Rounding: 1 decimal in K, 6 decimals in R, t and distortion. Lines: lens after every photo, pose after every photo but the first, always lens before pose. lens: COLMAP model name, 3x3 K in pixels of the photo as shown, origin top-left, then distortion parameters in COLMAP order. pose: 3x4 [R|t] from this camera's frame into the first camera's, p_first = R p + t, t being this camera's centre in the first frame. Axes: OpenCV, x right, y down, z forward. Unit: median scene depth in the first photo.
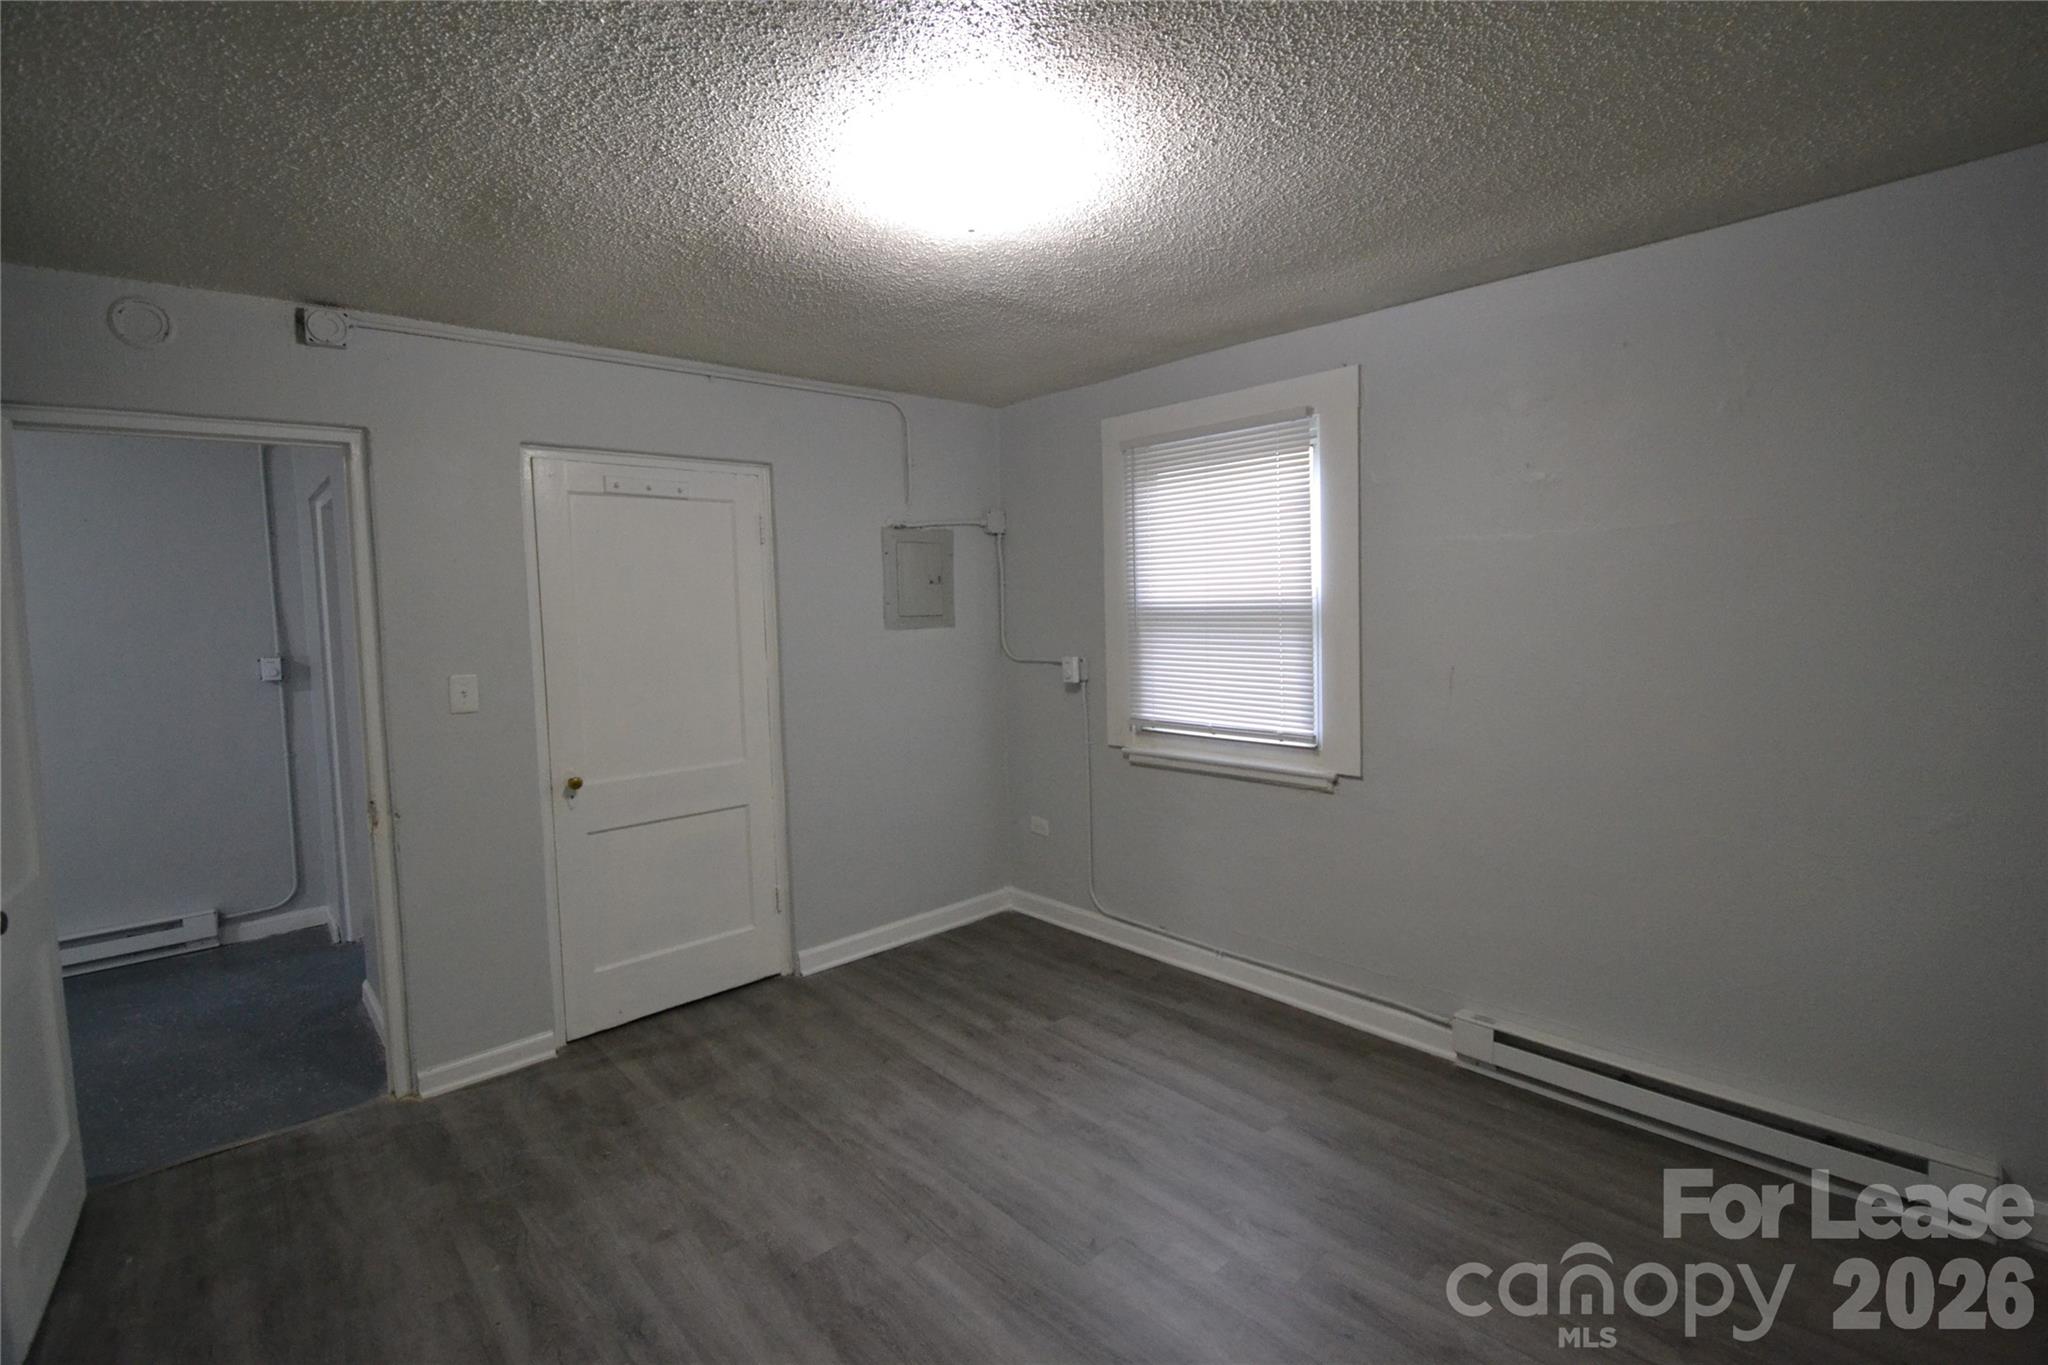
lens RADIAL K [[913.3, 0, 1035.2], [0, 913.3, 652.4], [0, 0, 1]] dist [0.024907, -0.028216]
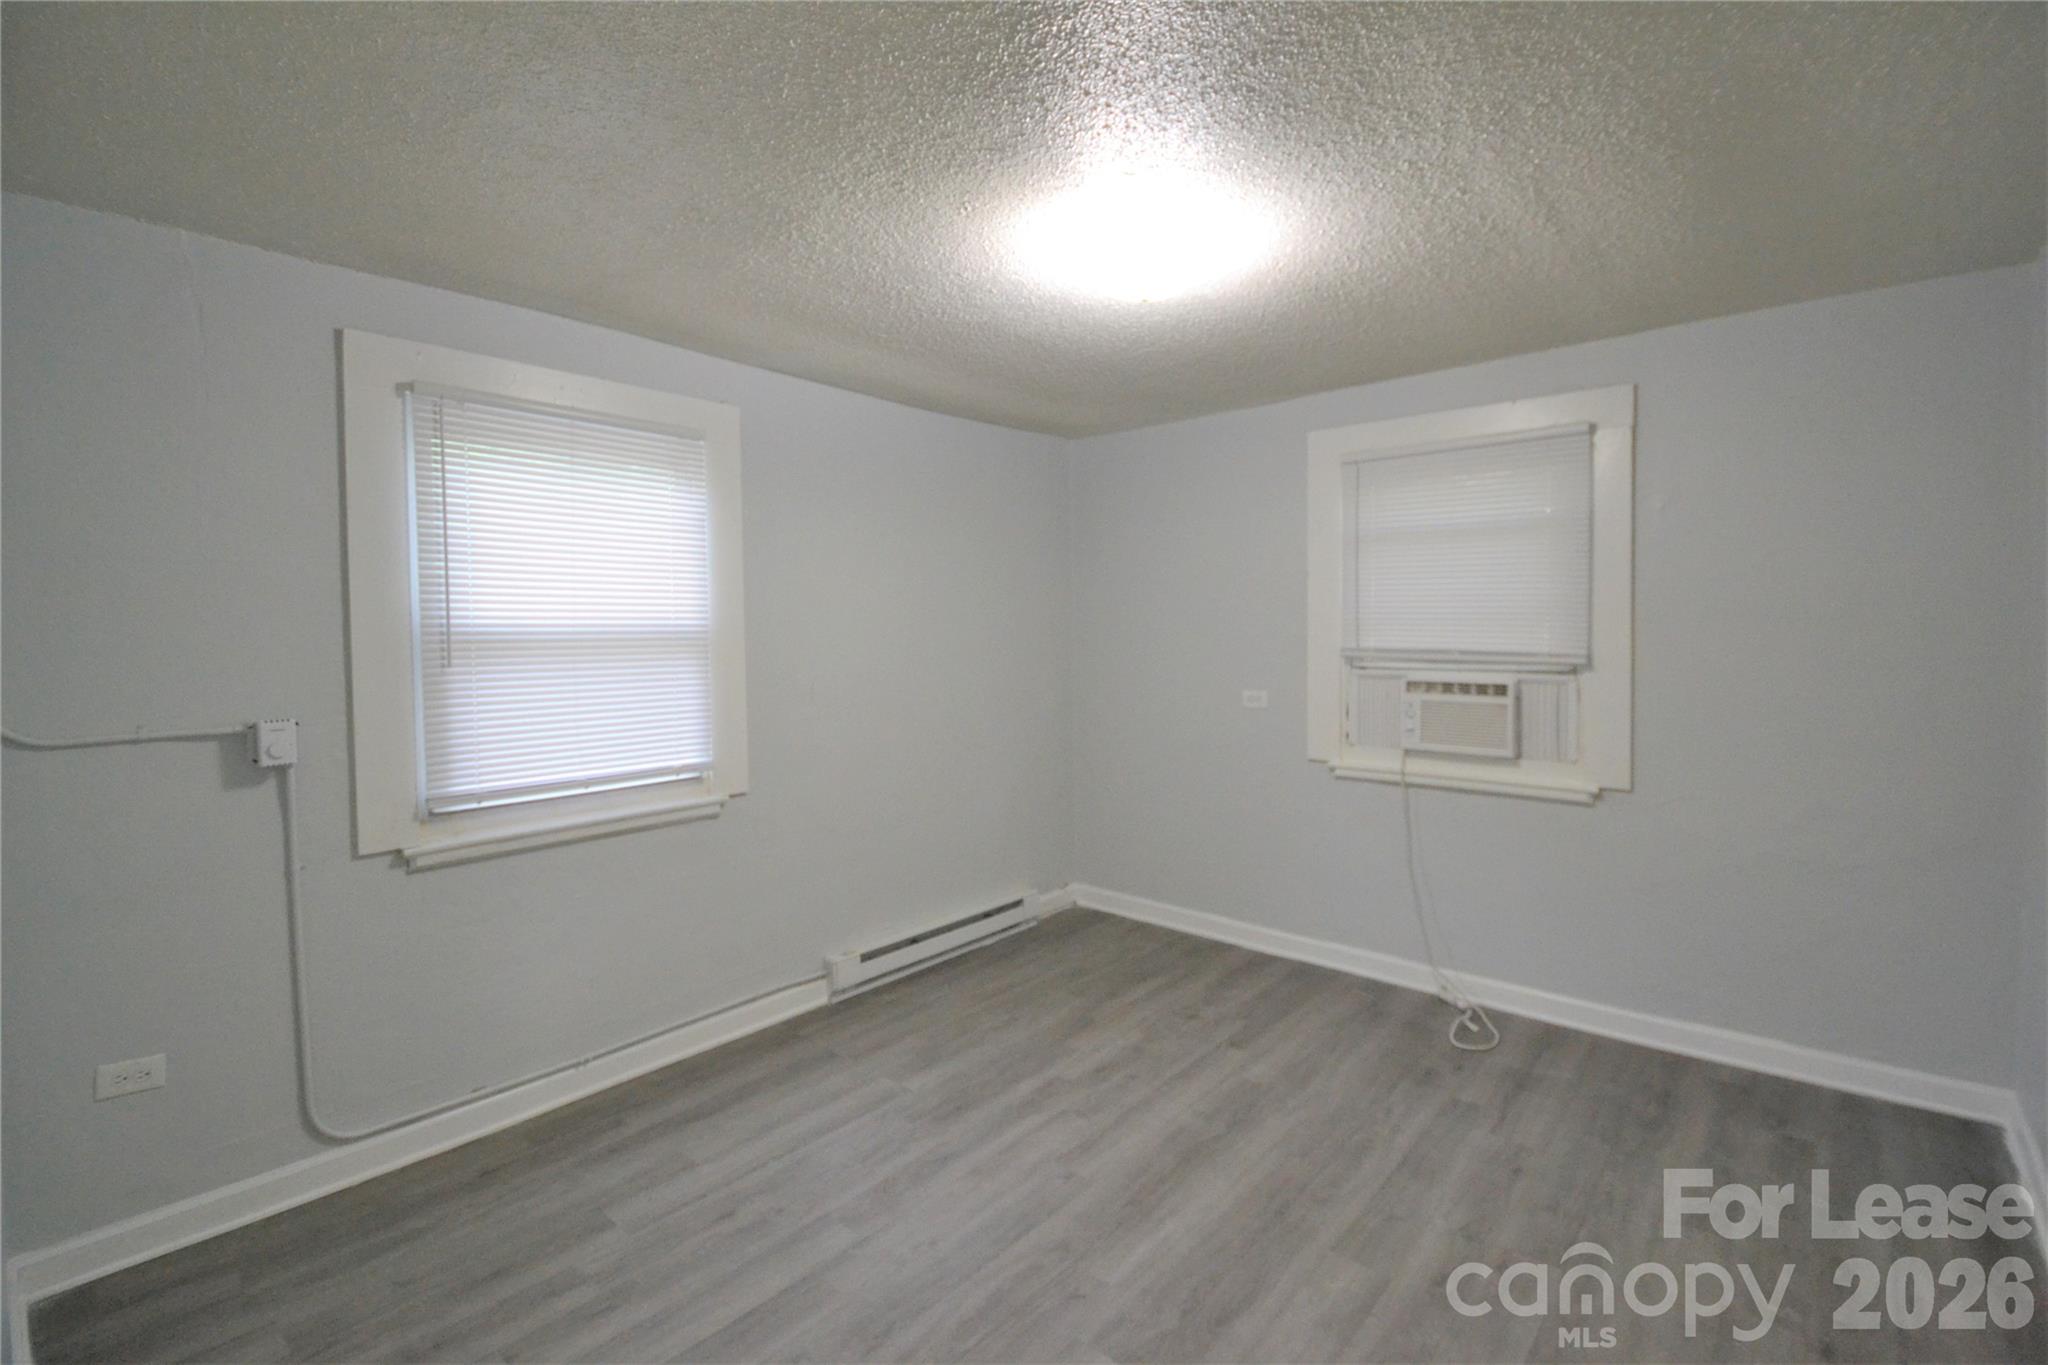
lens RADIAL K [[913.3, 0, 1035.2], [0, 913.3, 652.4], [0, 0, 1]] dist [0.024907, -0.028216]
pose [[-0.109513, -0.000969, 0.993985, -0.750425], [0.065111, 0.997845, 0.008147, -0.013025], [-0.991851, 0.065612, -0.109214, 0.786249]]
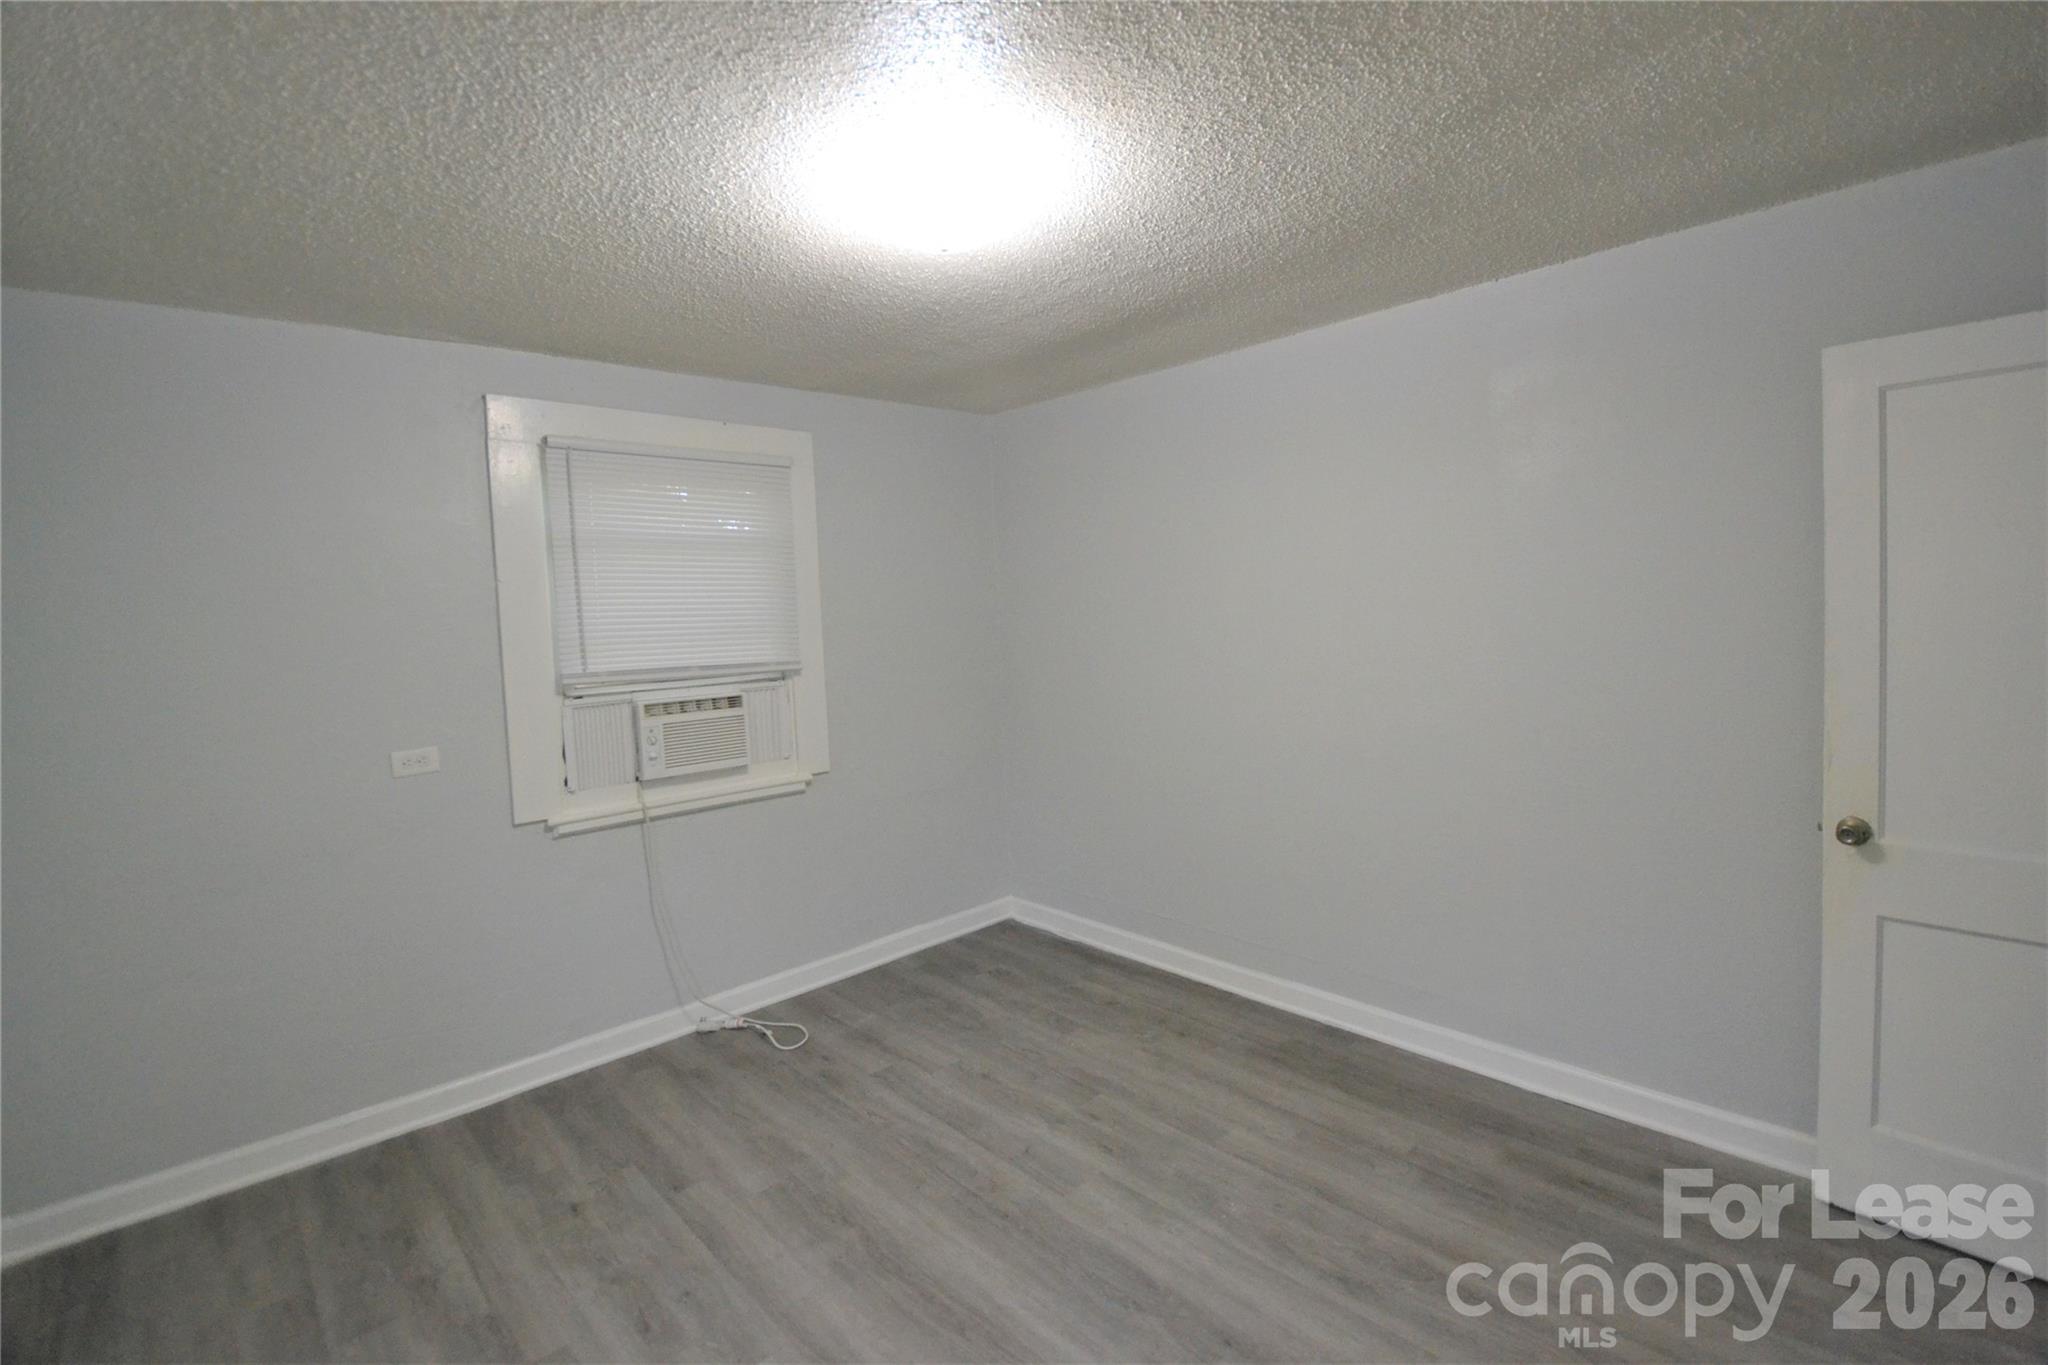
lens RADIAL K [[913.3, 0, 1035.2], [0, 913.3, 652.4], [0, 0, 1]] dist [0.024907, -0.028216]
pose [[-0.997330, 0.072946, -0.003510, -0.082820], [0.072251, 0.992546, 0.098142, -0.067133], [0.010643, 0.097627, -0.995166, 1.239098]]
